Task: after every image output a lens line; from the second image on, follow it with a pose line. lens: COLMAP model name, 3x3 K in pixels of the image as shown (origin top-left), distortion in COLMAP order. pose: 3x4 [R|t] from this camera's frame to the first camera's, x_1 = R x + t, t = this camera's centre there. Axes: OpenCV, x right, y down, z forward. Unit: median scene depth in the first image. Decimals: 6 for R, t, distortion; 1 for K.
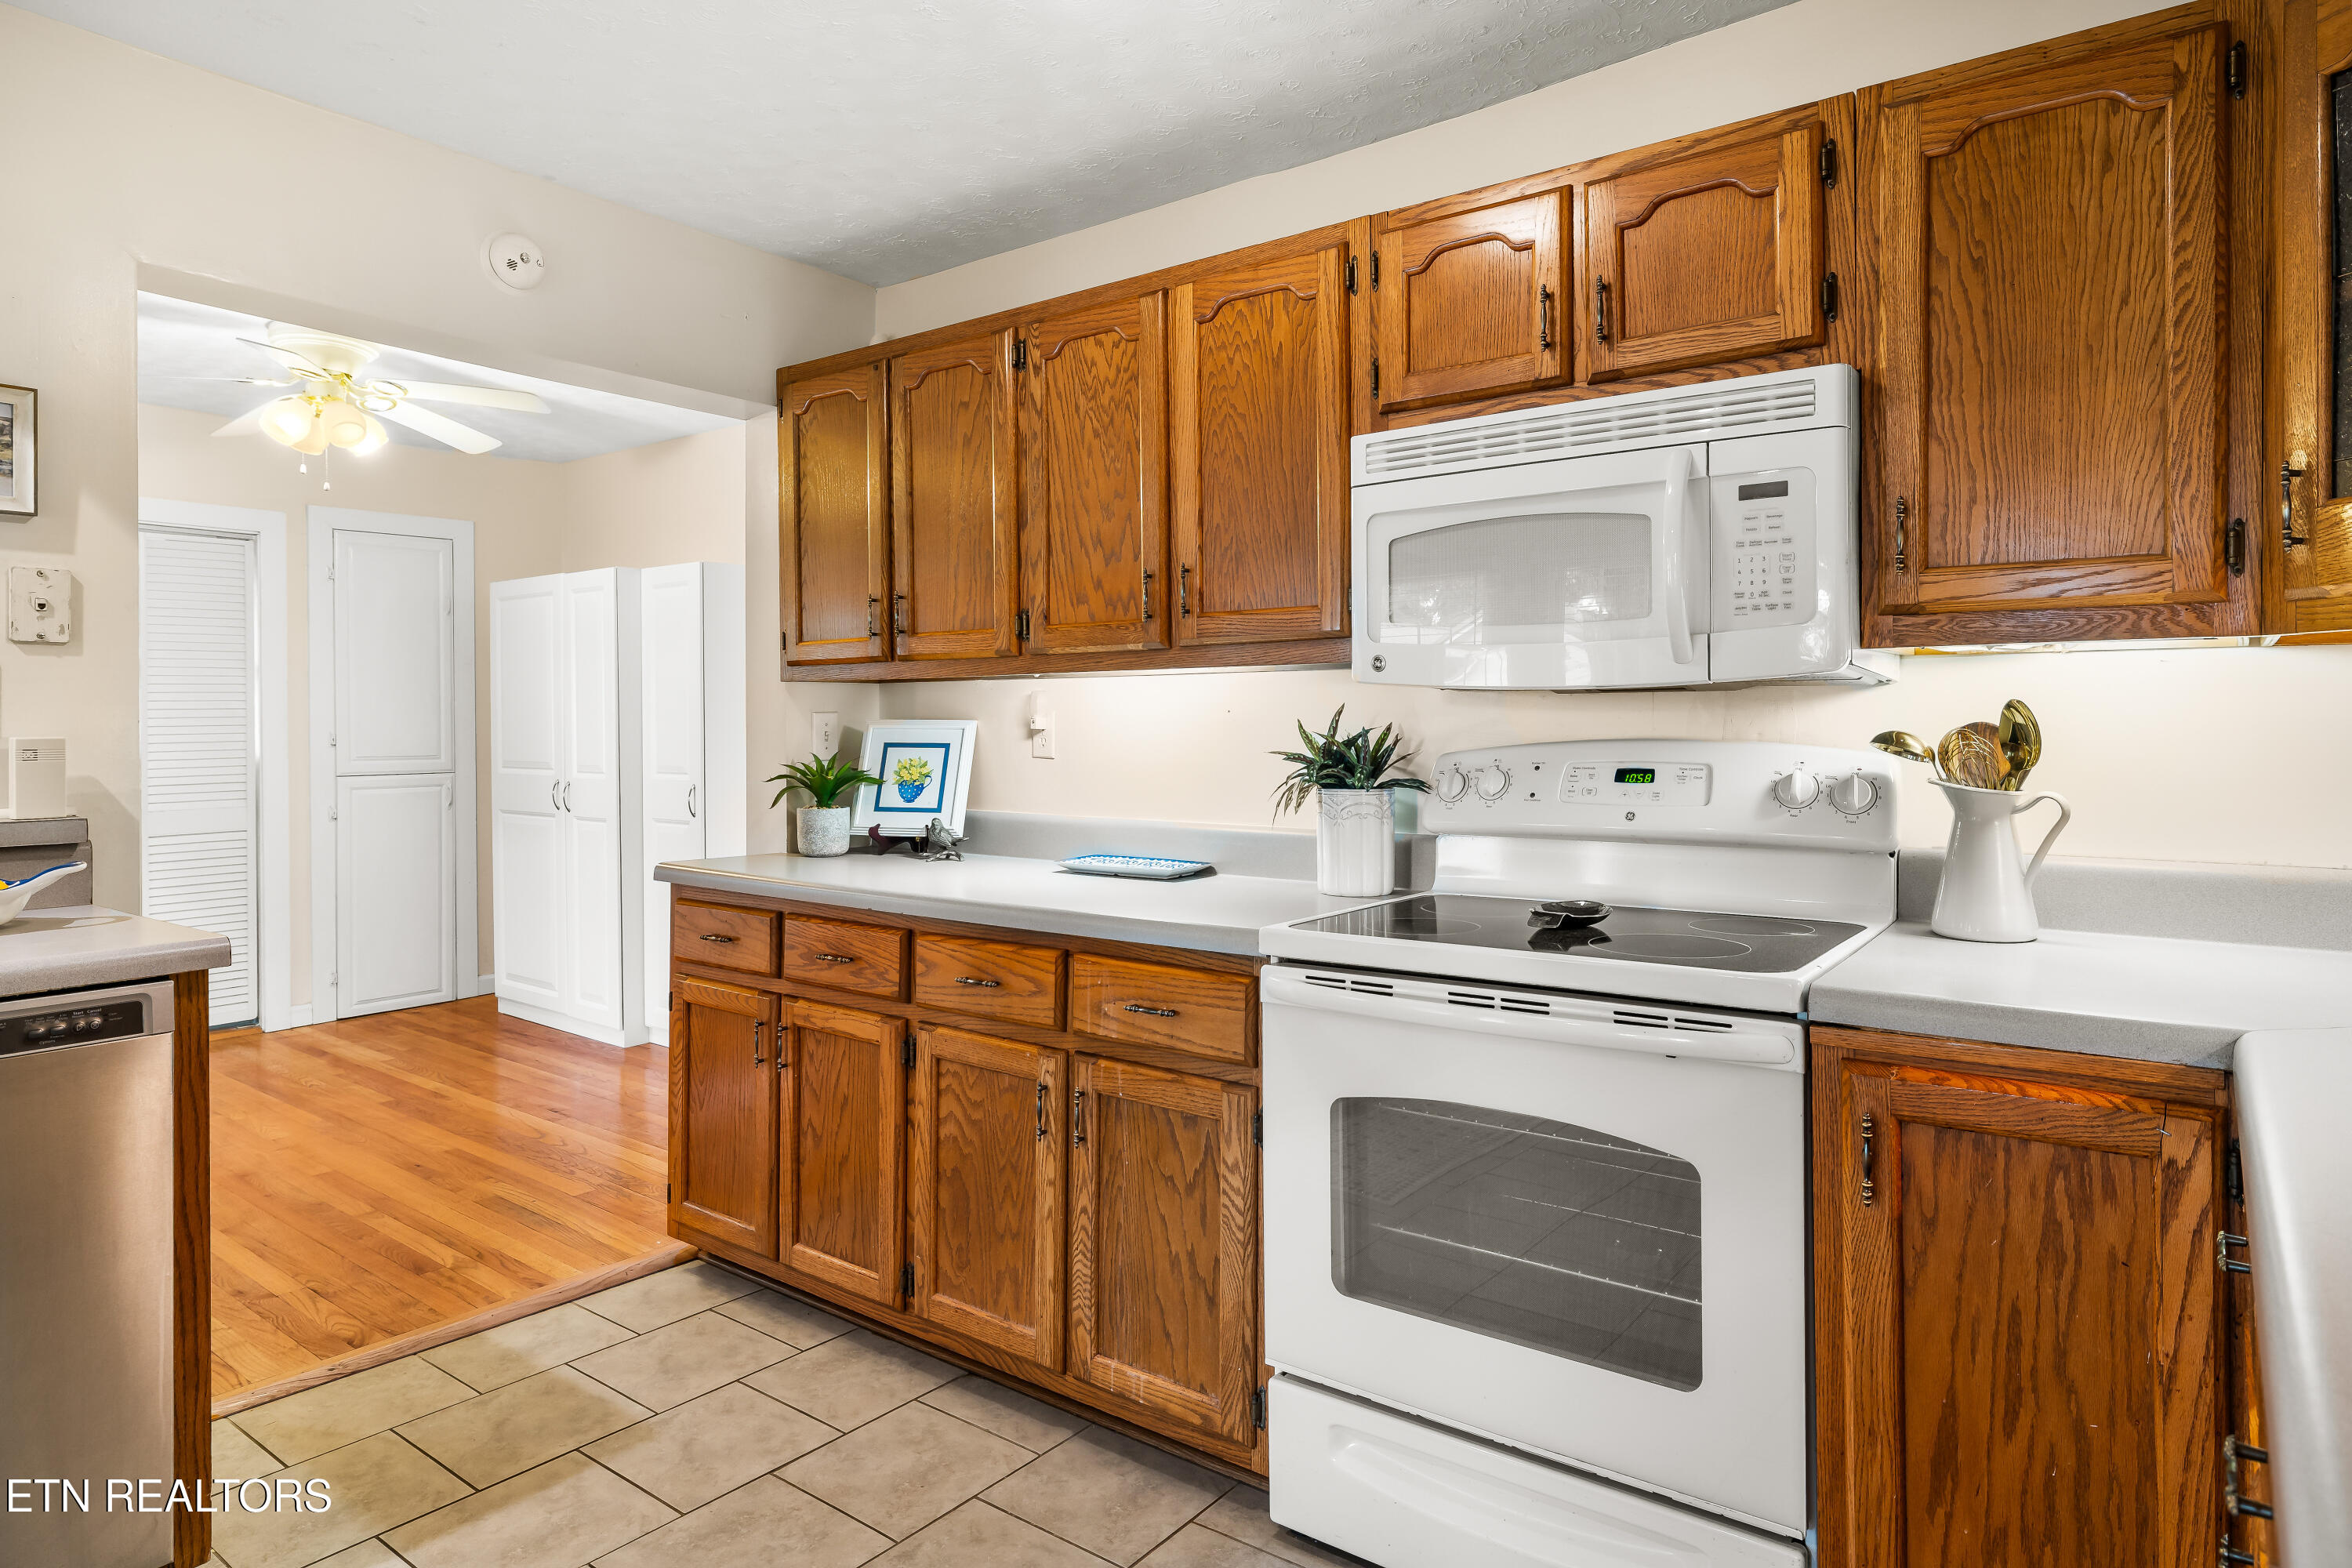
lens RADIAL K [[1343.5, 0, 1205.8], [0, 1343.5, 730.2], [0, 0, 1]] dist [0.000355, -0.001679]
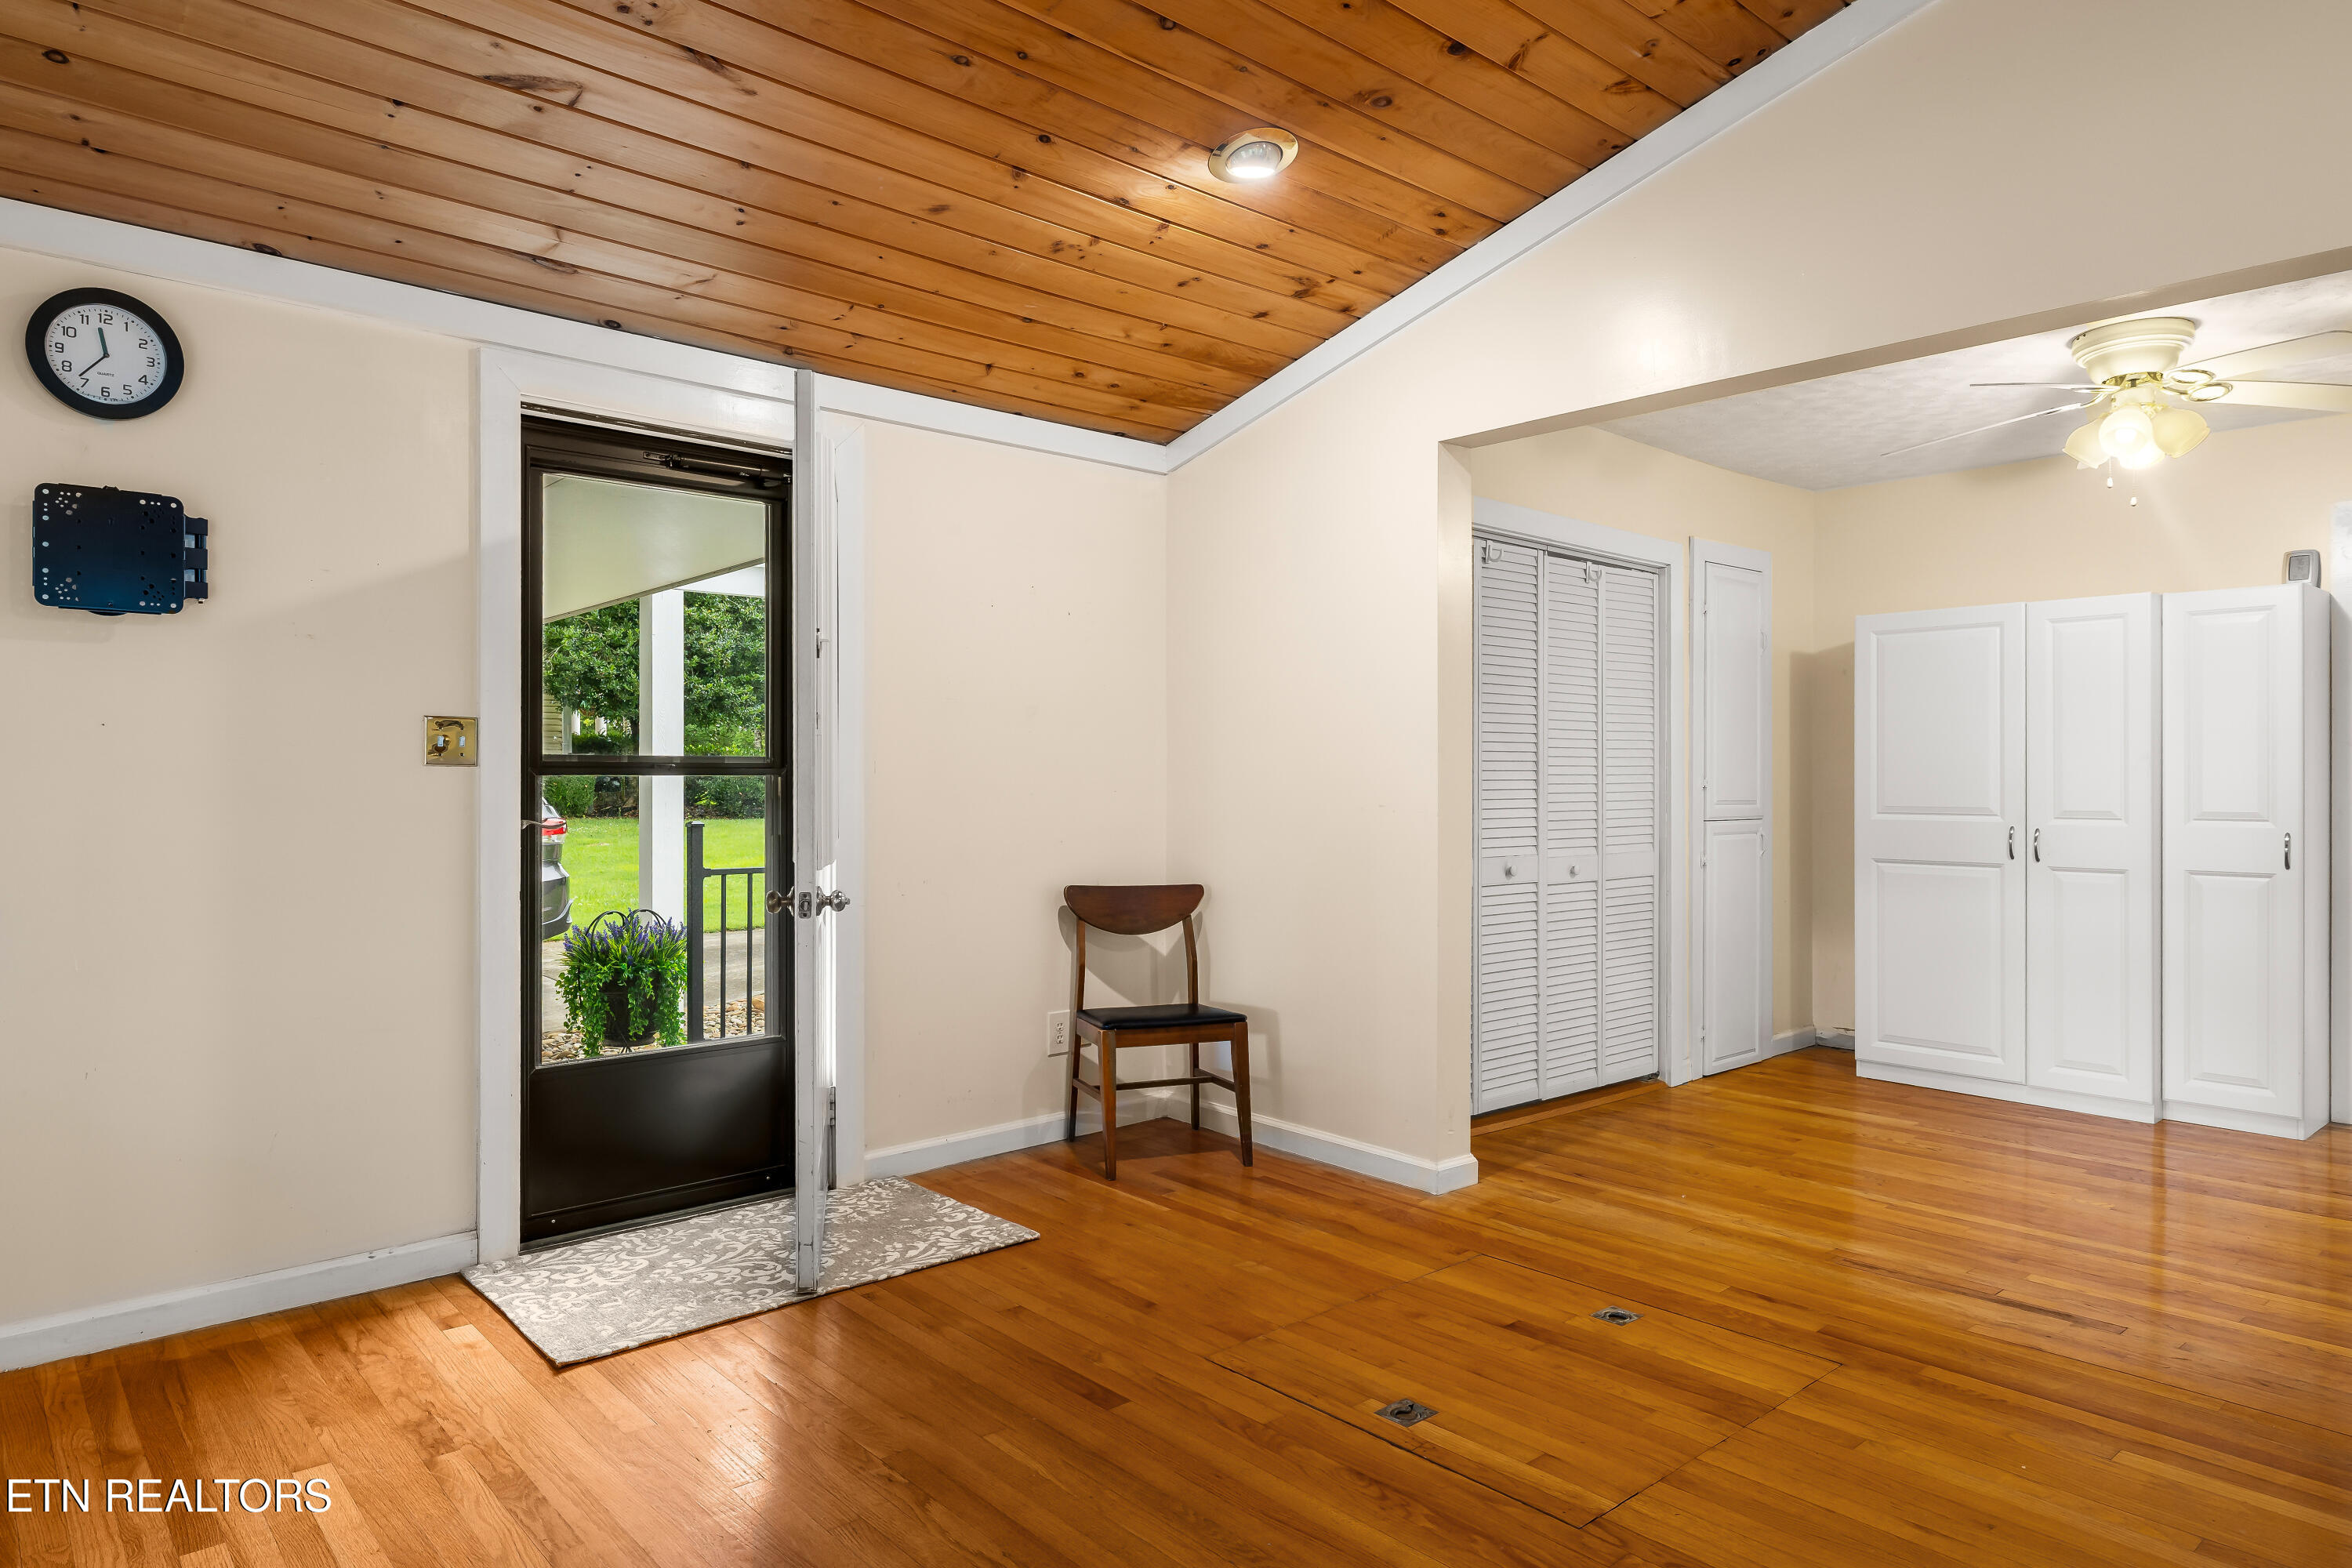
lens RADIAL K [[1419.9, 0, 1169.2], [0, 1419.9, 775.1], [0, 0, 1]] dist [-0.005249, -0.001495]
pose [[0.979811, 0.003987, -0.199887, -1.960860], [-0.006417, 0.999913, -0.011507, 0.037884], [0.199824, 0.012558, 0.979751, -0.142491]]
